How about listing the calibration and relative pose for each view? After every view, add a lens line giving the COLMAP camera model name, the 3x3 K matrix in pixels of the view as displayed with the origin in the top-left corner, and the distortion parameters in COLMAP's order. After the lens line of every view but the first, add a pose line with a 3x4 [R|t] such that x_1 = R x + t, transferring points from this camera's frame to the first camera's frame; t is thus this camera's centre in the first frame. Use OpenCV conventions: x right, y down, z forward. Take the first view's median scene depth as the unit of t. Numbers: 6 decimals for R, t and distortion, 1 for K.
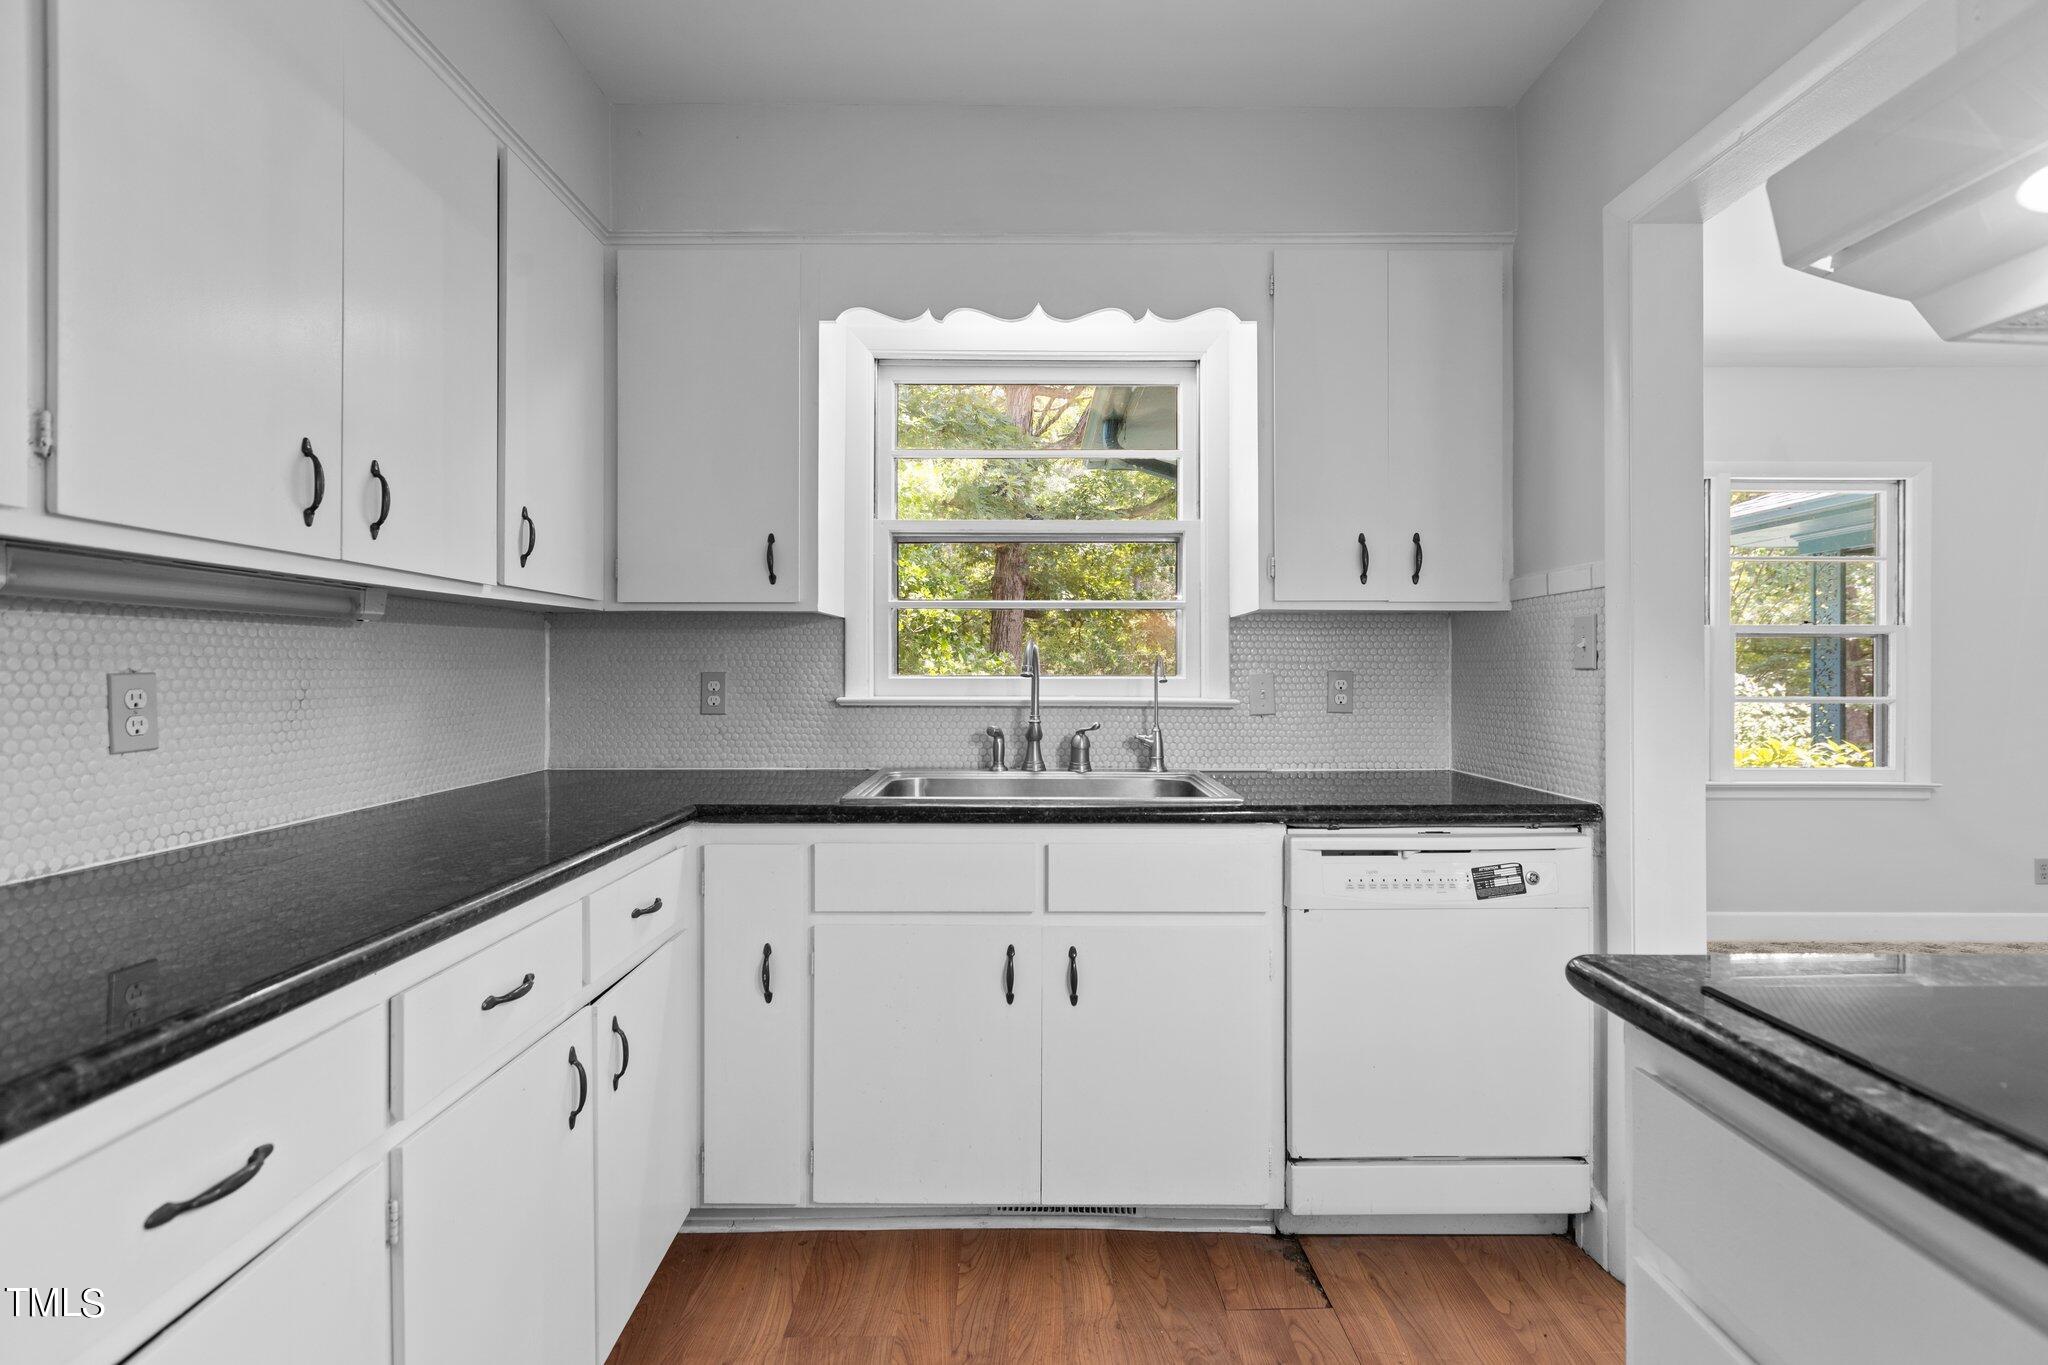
lens RADIAL K [[920.5, 0, 1022.1], [0, 920.5, 669.4], [0, 0, 1]] dist [0.001044, -0.000818]
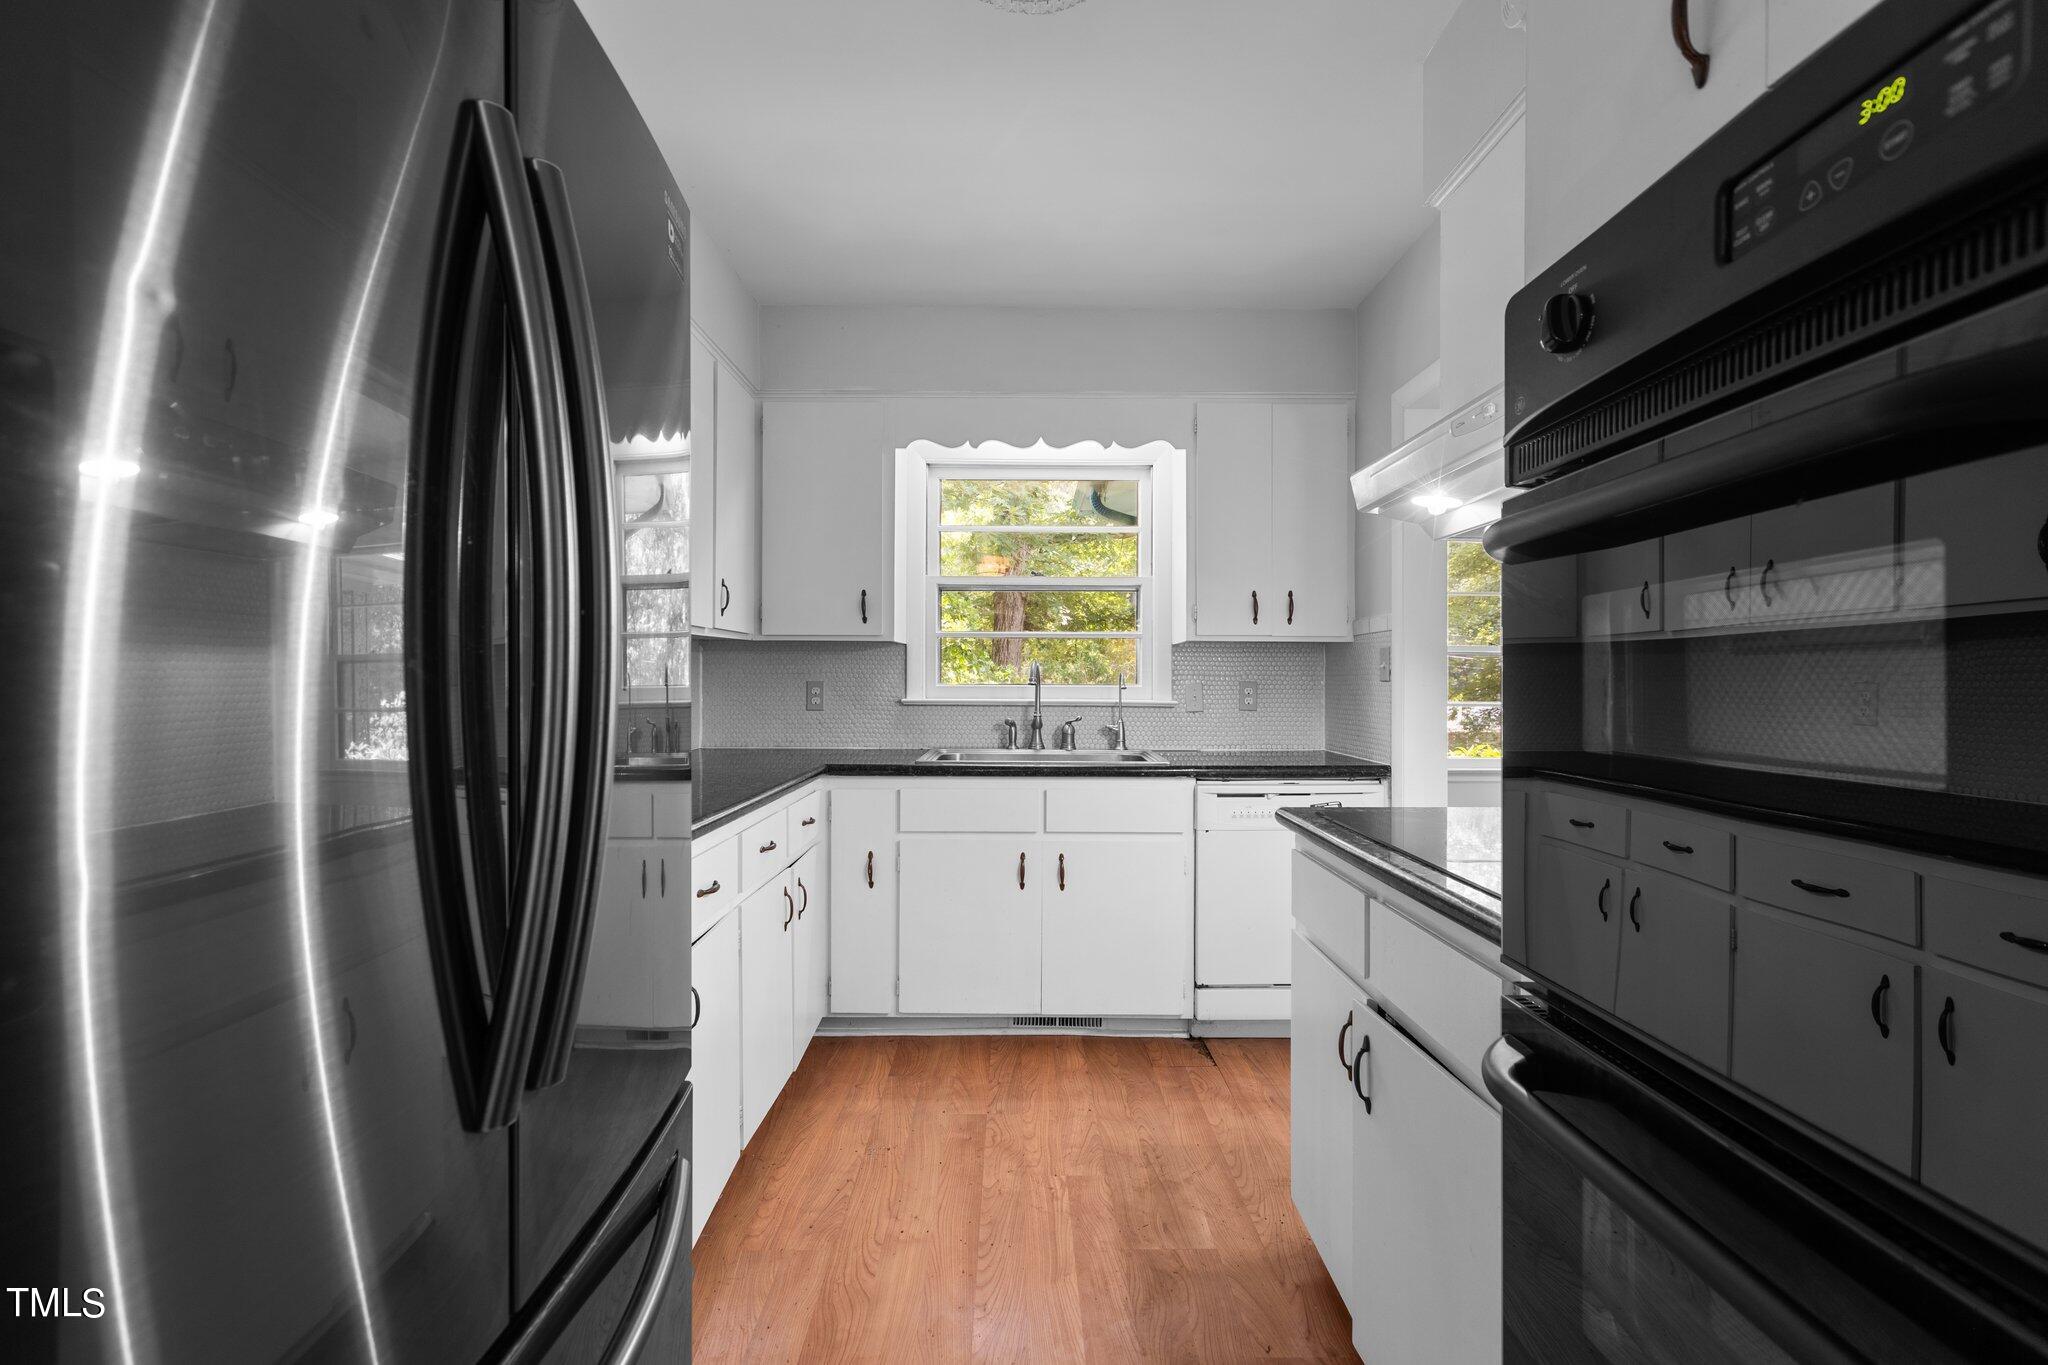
lens RADIAL K [[924.2, 0, 1024.8], [0, 924.2, 693.5], [0, 0, 1]] dist [0.003766, 0.000146]
pose [[0.999983, 0.002559, 0.005221, -0.015565], [-0.002642, 0.999872, 0.015804, -0.001967], [-0.005179, -0.015818, 0.999861, -0.520350]]
